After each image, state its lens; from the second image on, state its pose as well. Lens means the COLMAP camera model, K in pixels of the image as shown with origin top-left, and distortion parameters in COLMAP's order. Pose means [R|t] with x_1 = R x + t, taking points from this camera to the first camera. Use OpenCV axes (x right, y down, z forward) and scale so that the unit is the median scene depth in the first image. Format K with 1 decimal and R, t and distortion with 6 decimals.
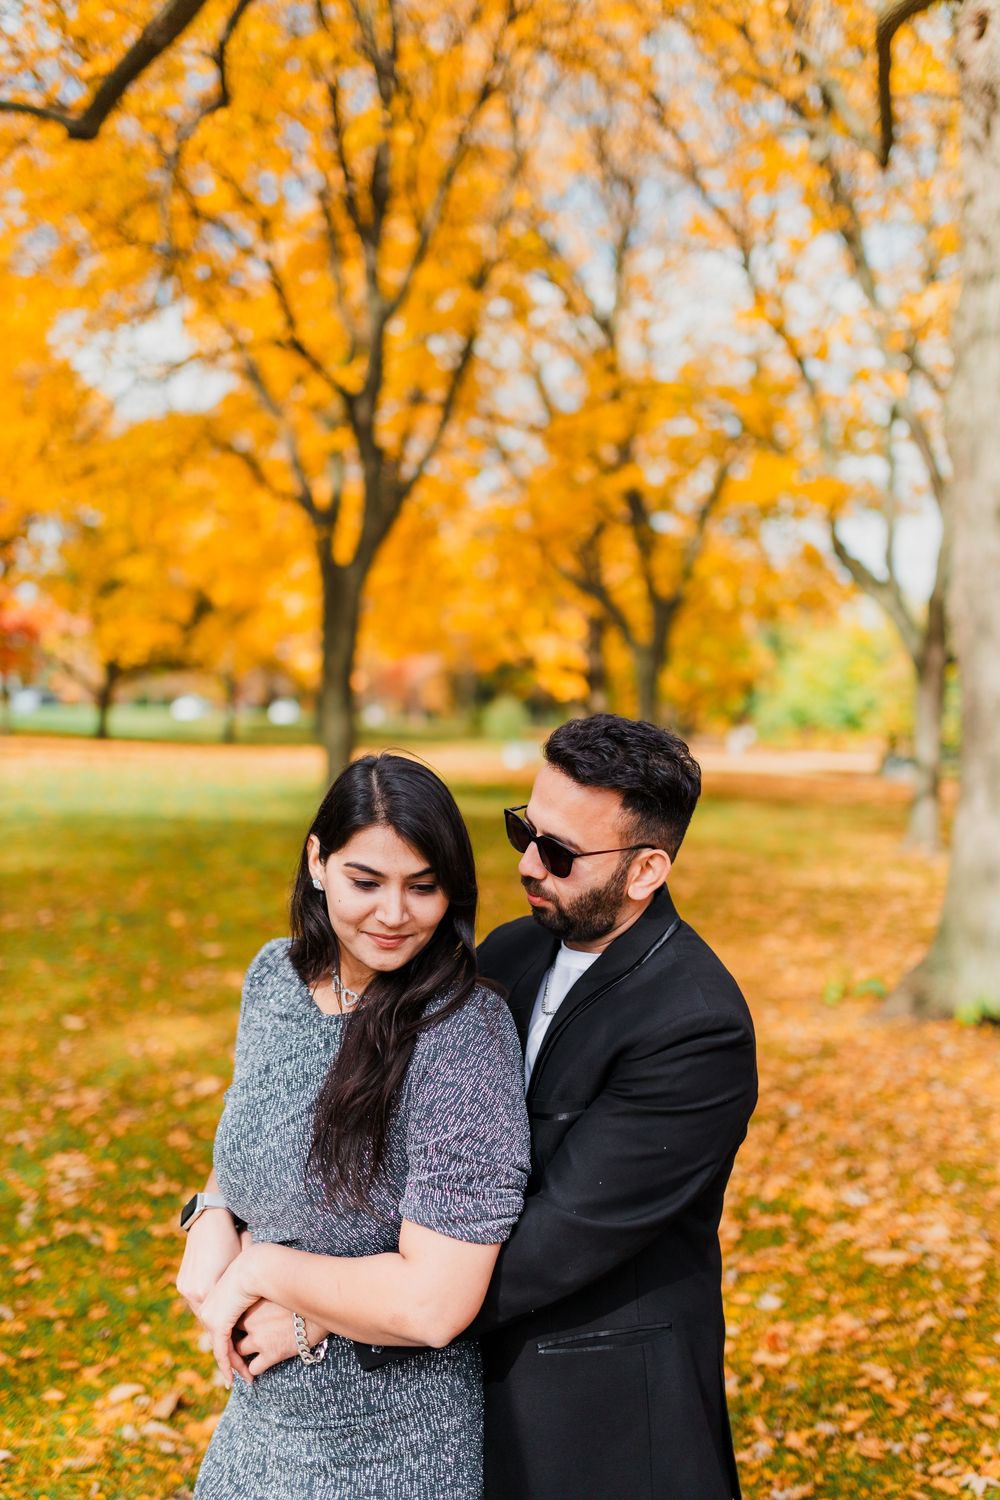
lens RADIAL K [[1474.9, 0, 500.0], [0, 1474.9, 750.0], [0, 0, 1]] dist [0.006286, 0.002440]
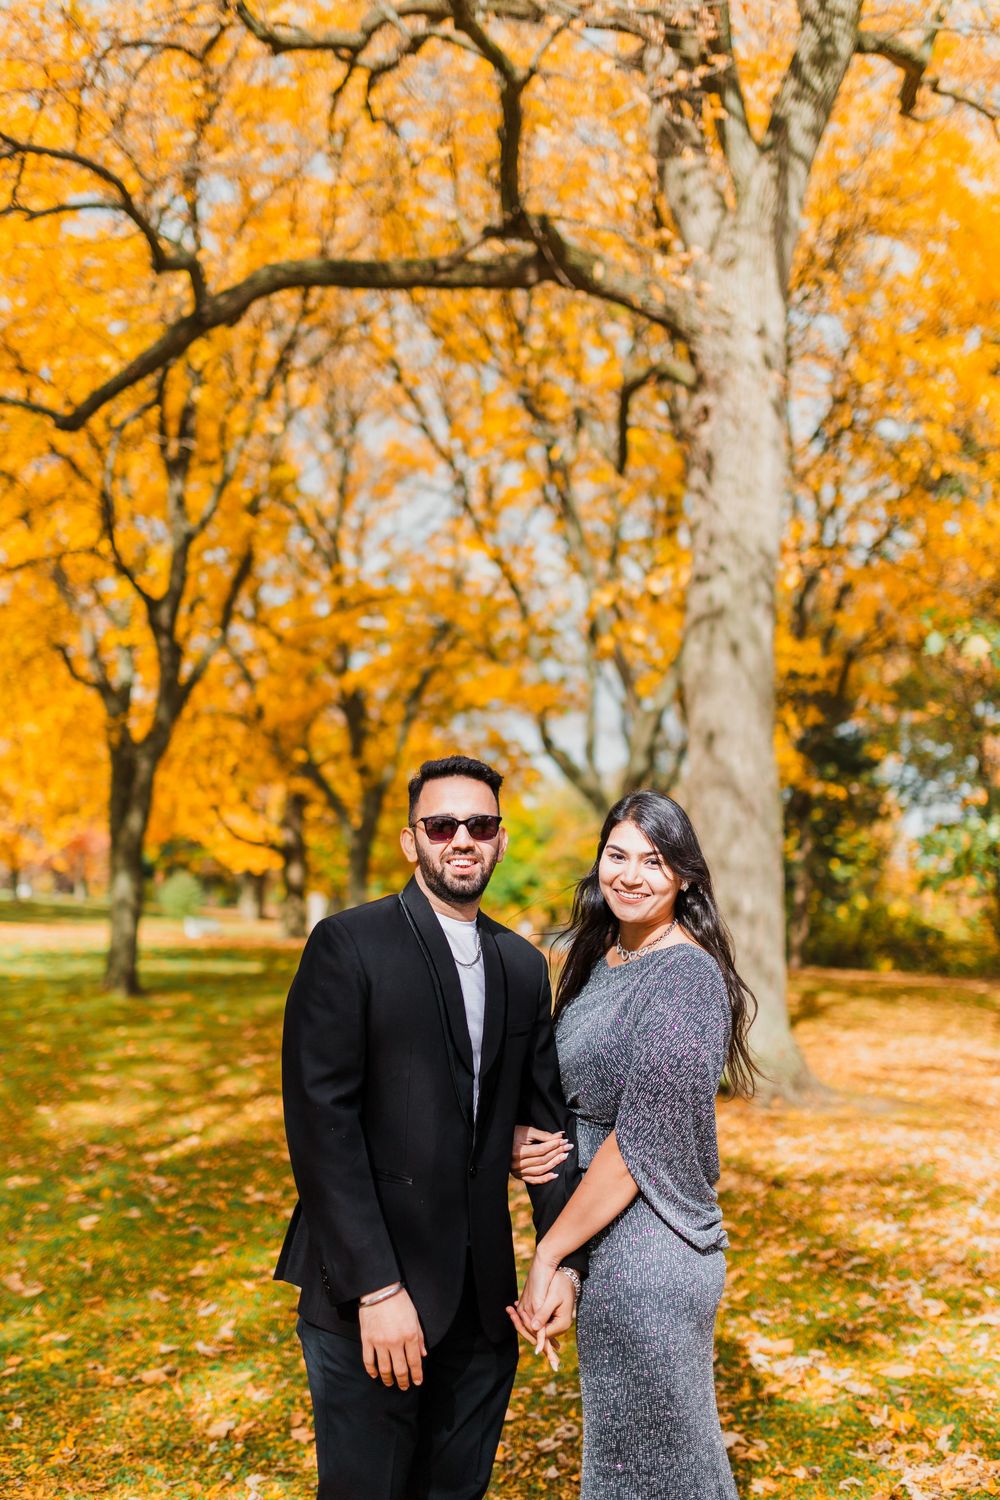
lens RADIAL K [[1471.2, 0, 498.0], [0, 1471.2, 743.2], [0, 0, 1]] dist [0.065318, -0.032933]
pose [[0.972558, 0.029059, 0.230840, -0.096847], [0.000200, 0.992065, -0.125724, 0.017650], [-0.232662, 0.122320, 0.964835, -0.168848]]
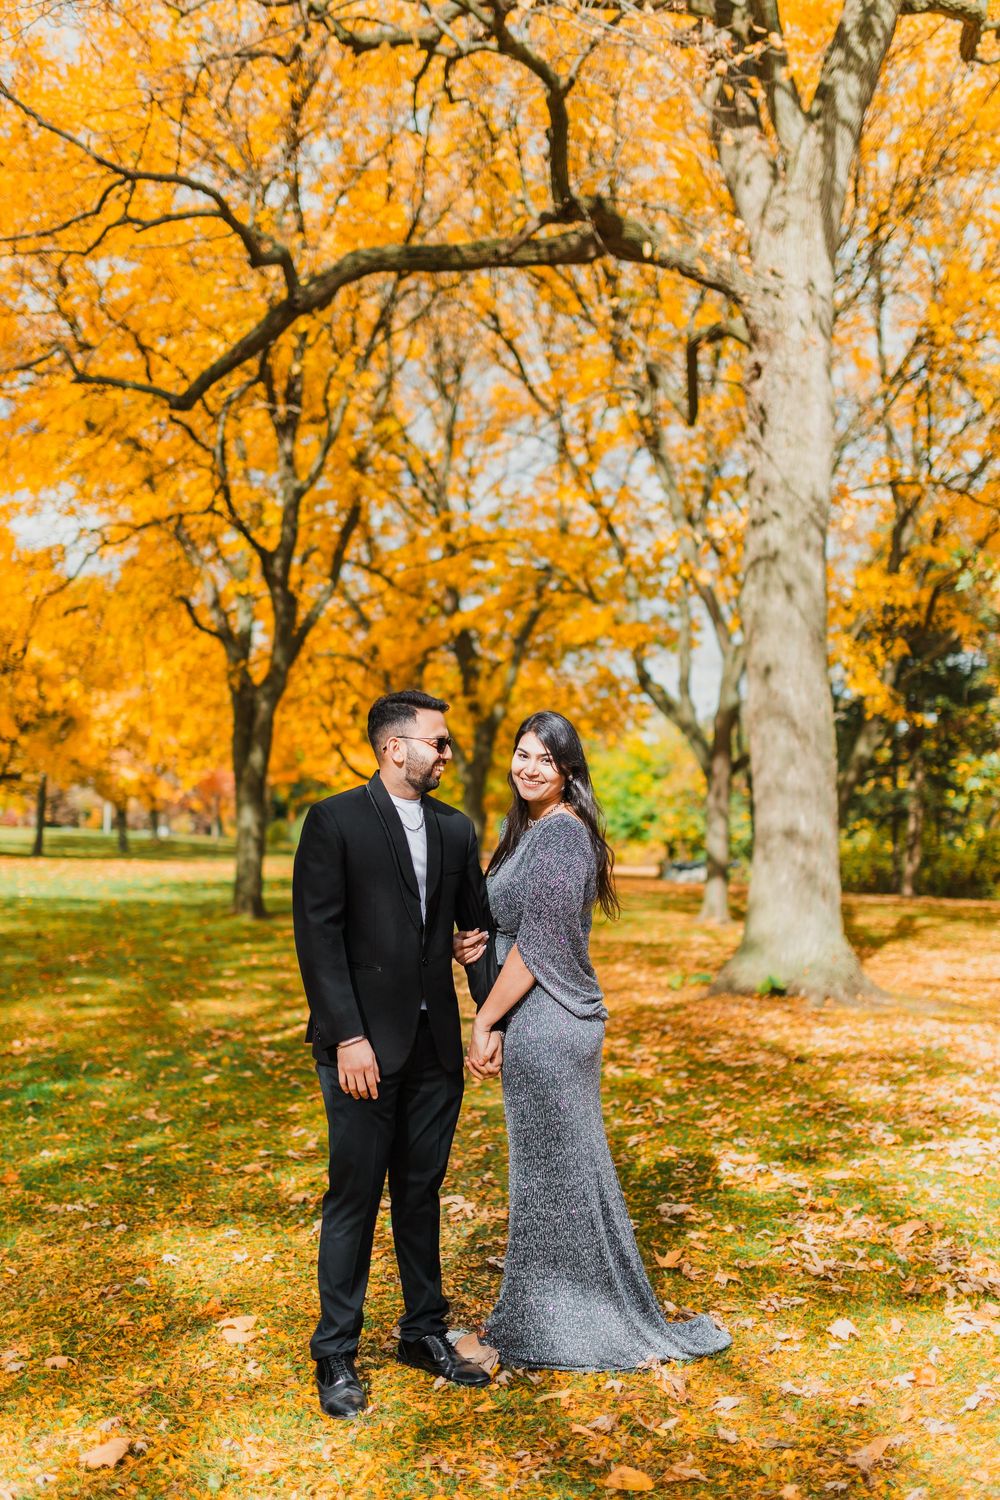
lens RADIAL K [[1471.2, 0, 498.0], [0, 1471.2, 743.2], [0, 0, 1]] dist [0.065318, -0.032933]
pose [[0.988967, 0.004367, 0.148071, -0.087502], [0.008170, 0.996436, -0.083957, 0.026151], [-0.147910, 0.084241, 0.985407, -0.238490]]
